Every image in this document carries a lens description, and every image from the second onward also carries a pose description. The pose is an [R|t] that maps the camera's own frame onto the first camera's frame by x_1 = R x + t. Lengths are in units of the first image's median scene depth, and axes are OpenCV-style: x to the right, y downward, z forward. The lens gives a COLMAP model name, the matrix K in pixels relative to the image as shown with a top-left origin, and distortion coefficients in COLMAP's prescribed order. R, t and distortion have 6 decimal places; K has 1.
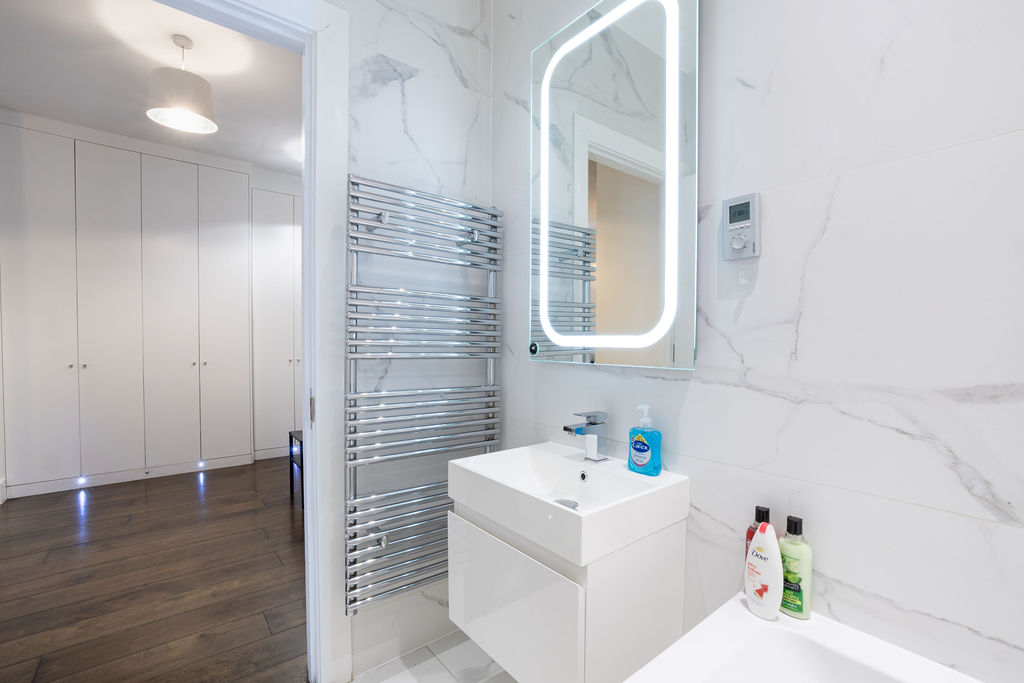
lens RADIAL K [[443.0, 0, 512.0], [0, 443.0, 341.5], [0, 0, 1]] dist [0.000726, 0.000125]
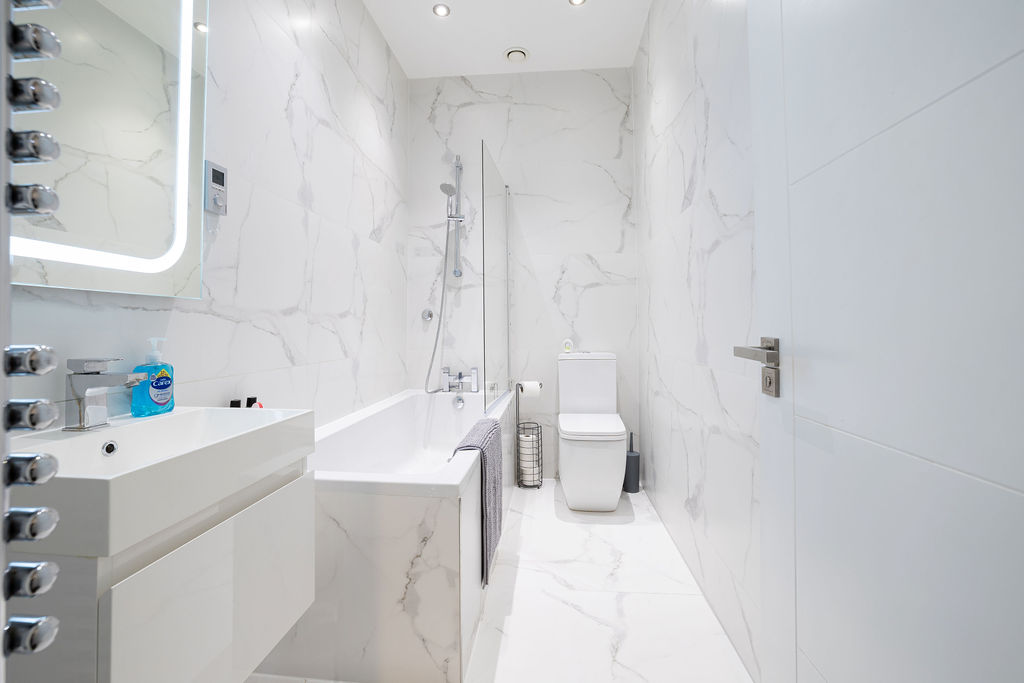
lens RADIAL K [[438.4, 0, 512.0], [0, 438.4, 319.7], [0, 0, 1]] dist [-0.036579, 0.000239]
pose [[-0.719564, 0.024379, 0.693999, -1.005473], [0.015076, 0.999696, -0.019486, 0.167228], [-0.694263, -0.003558, -0.719713, 1.383827]]
